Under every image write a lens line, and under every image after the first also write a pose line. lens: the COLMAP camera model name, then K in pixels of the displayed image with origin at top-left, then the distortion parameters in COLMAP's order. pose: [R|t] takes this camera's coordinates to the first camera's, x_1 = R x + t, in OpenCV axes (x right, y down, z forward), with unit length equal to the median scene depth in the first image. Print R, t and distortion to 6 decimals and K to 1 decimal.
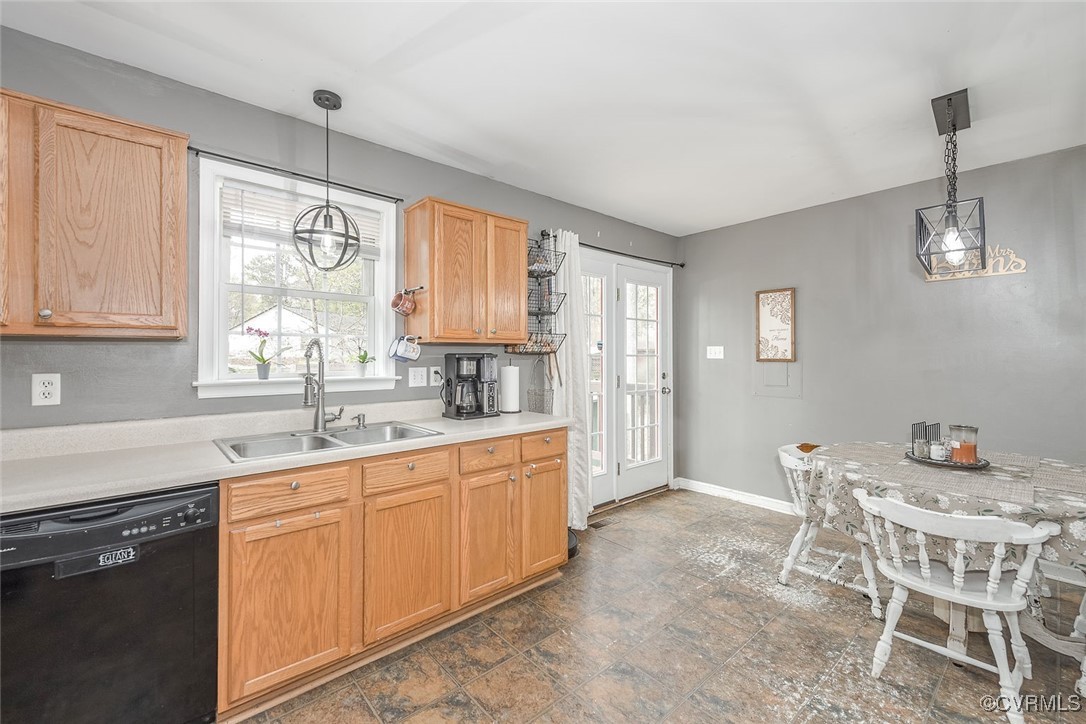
lens RADIAL K [[447.5, 0, 546.7], [0, 447.5, 353.7], [0, 0, 1]] dist [0.011125, -0.000427]
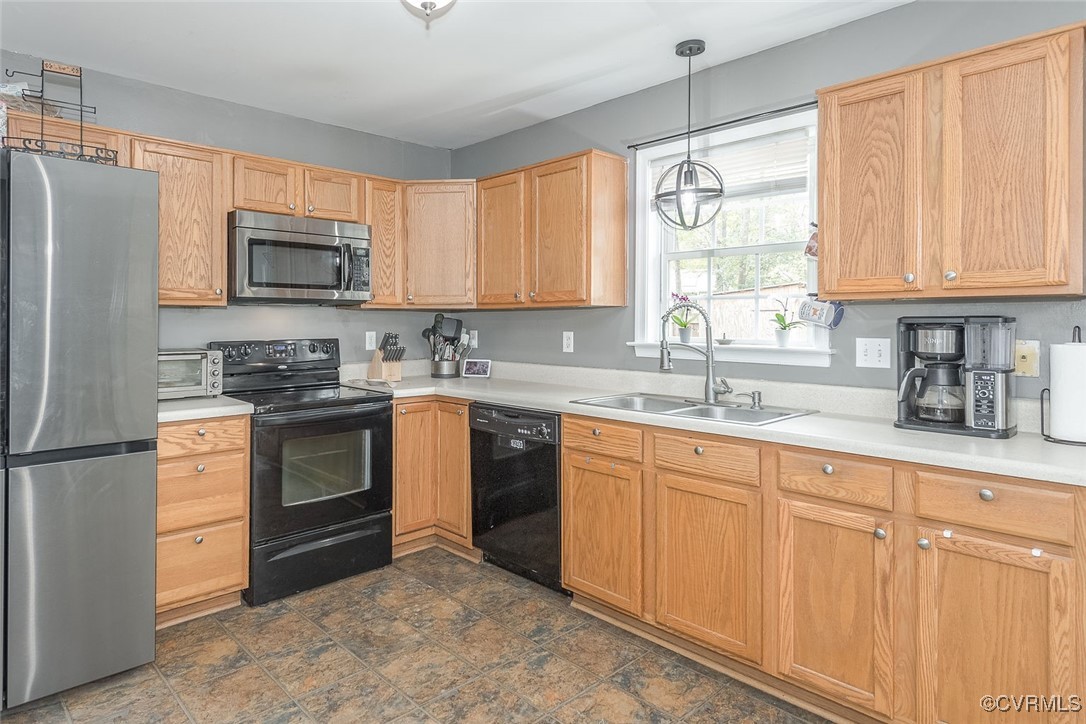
lens RADIAL K [[631.7, 0, 437.9], [0, 631.7, 321.2], [0, 0, 1]] dist [0.005260, -0.003682]
pose [[-0.039513, 0.001929, -0.999217, 0.730134], [0.003308, 0.999993, 0.001800, 0.002532], [0.999214, -0.003234, -0.039519, 0.447082]]
